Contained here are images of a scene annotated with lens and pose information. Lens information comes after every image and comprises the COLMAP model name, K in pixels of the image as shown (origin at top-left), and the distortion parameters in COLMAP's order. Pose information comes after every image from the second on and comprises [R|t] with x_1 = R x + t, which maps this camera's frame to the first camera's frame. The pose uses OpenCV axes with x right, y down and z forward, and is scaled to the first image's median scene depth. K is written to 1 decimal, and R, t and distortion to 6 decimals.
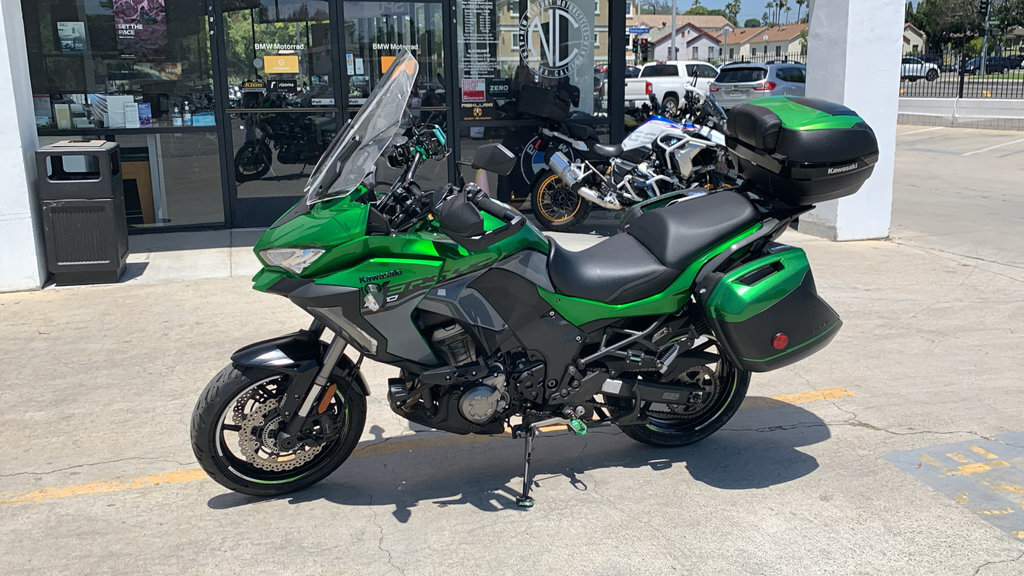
lens RADIAL K [[775.8, 0, 512.0], [0, 775.8, 288.0], [0, 0, 1]] dist [0.060256, -0.101731]
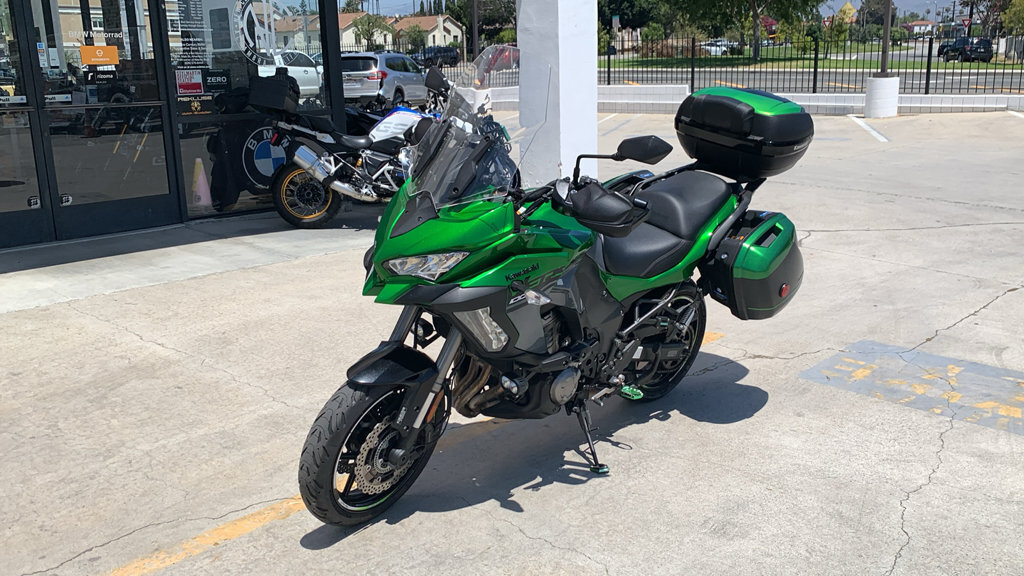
lens RADIAL K [[775.8, 0, 512.0], [0, 775.8, 288.0], [0, 0, 1]] dist [0.060256, -0.101731]
pose [[0.902501, -0.121954, 0.413061, -0.138445], [0.116518, 0.992445, 0.038433, -0.008148], [-0.414627, 0.013443, 0.909892, 0.018072]]
